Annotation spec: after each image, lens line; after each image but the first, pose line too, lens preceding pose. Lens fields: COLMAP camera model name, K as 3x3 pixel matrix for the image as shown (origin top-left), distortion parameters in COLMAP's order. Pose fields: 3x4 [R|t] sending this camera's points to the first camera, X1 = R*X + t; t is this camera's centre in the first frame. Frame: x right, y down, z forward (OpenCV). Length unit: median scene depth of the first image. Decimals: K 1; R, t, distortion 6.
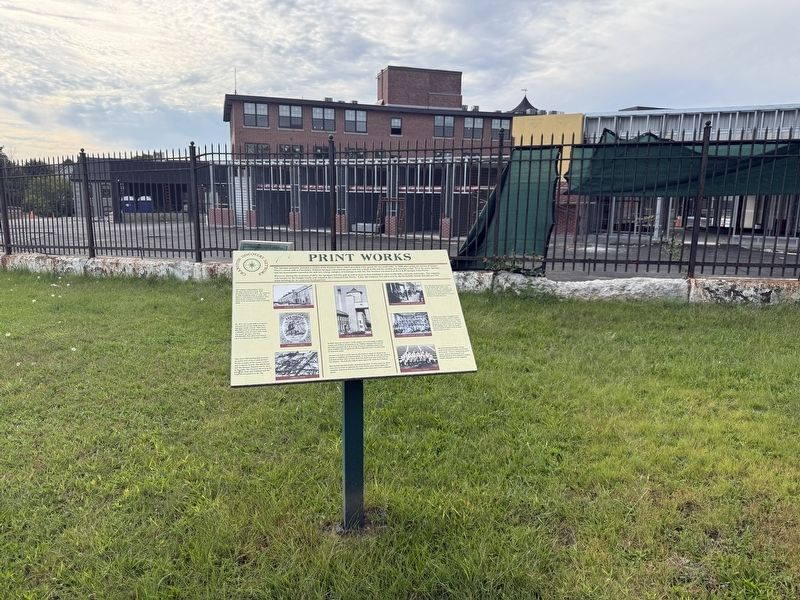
lens RADIAL K [[574.1, 0, 411.5], [0, 574.1, 280.6], [0, 0, 1]] dist [0.060813, -0.124227]
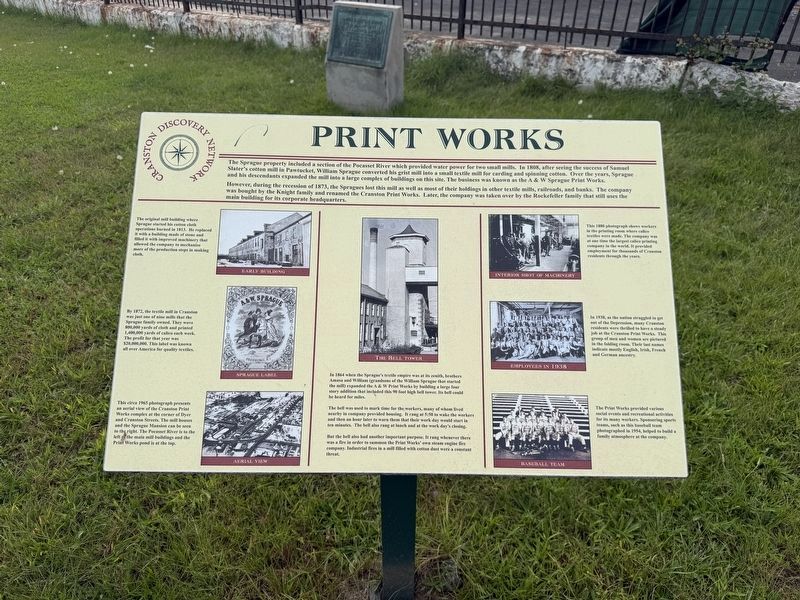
lens RADIAL K [[569.4, 0, 403.3], [0, 569.4, 301.9], [0, 0, 1]] dist [0.048270, -0.068768]
pose [[0.968159, 0.137888, -0.208936, -0.003479], [-0.036056, 0.902733, 0.428688, -0.036392], [0.247724, -0.407505, 0.878961, 0.196036]]
